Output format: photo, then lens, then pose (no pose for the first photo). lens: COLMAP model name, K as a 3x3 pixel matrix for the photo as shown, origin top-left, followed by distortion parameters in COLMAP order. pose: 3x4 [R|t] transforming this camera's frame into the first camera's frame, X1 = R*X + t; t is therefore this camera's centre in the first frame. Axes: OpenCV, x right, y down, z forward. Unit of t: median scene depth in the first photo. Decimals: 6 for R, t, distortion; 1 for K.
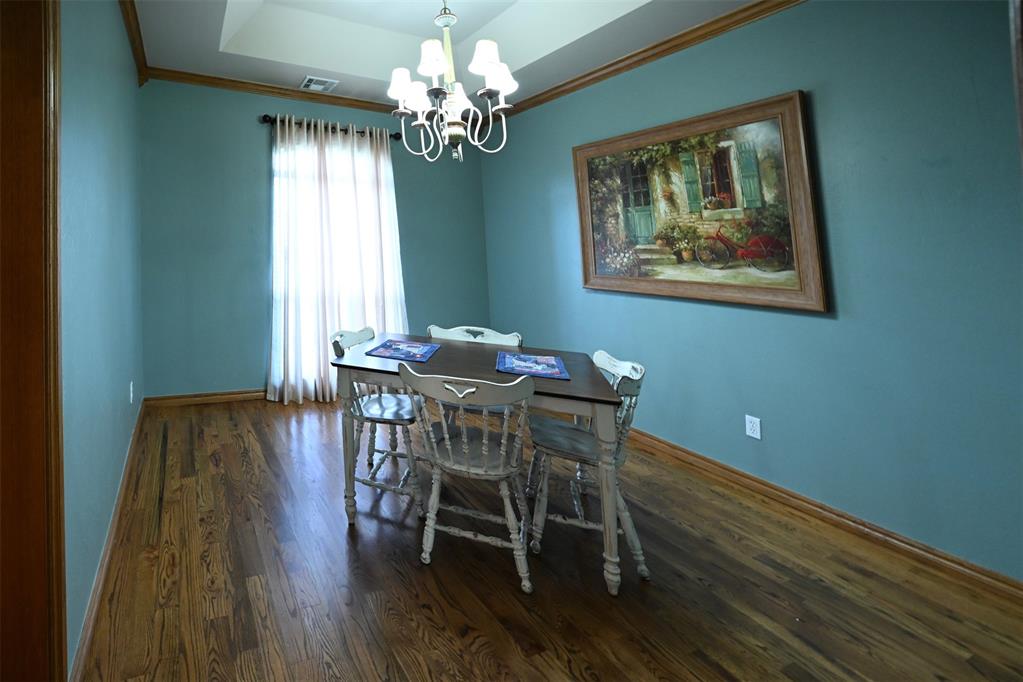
lens RADIAL K [[569.7, 0, 511.5], [0, 569.7, 246.8], [0, 0, 1]] dist [-0.017097, 0.000974]
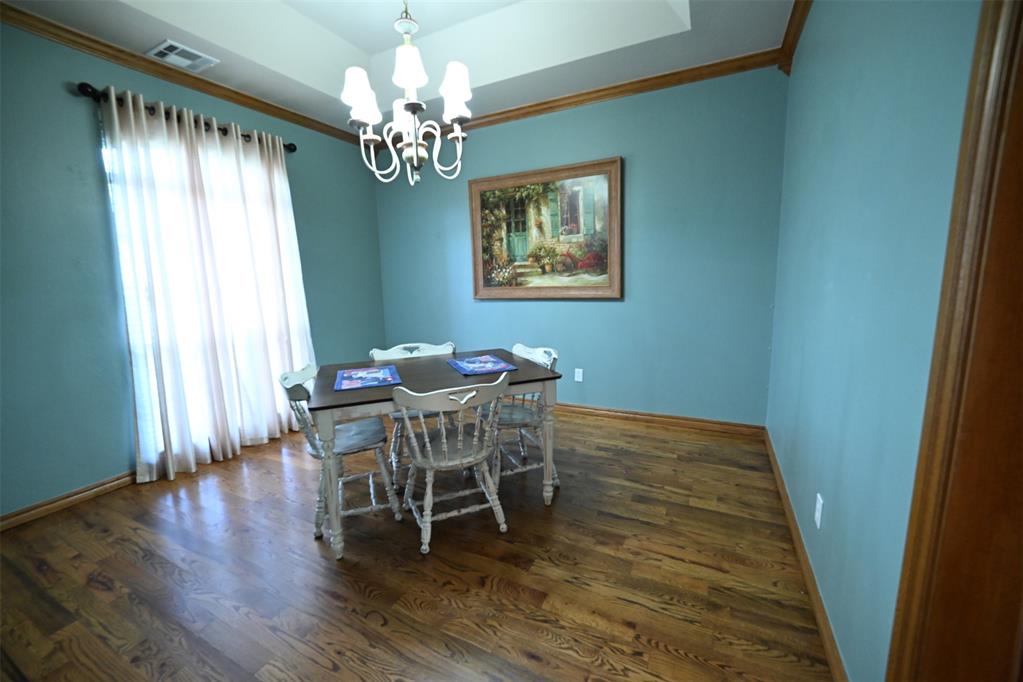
lens RADIAL K [[409.9, 0, 506.3], [0, 409.9, 336.7], [0, 0, 1]] dist [-0.025909, 0.006985]
pose [[0.719792, -0.157426, 0.676104, -0.488420], [0.043073, 0.982199, 0.182841, -0.008572], [-0.692853, -0.102485, 0.713759, 0.331017]]
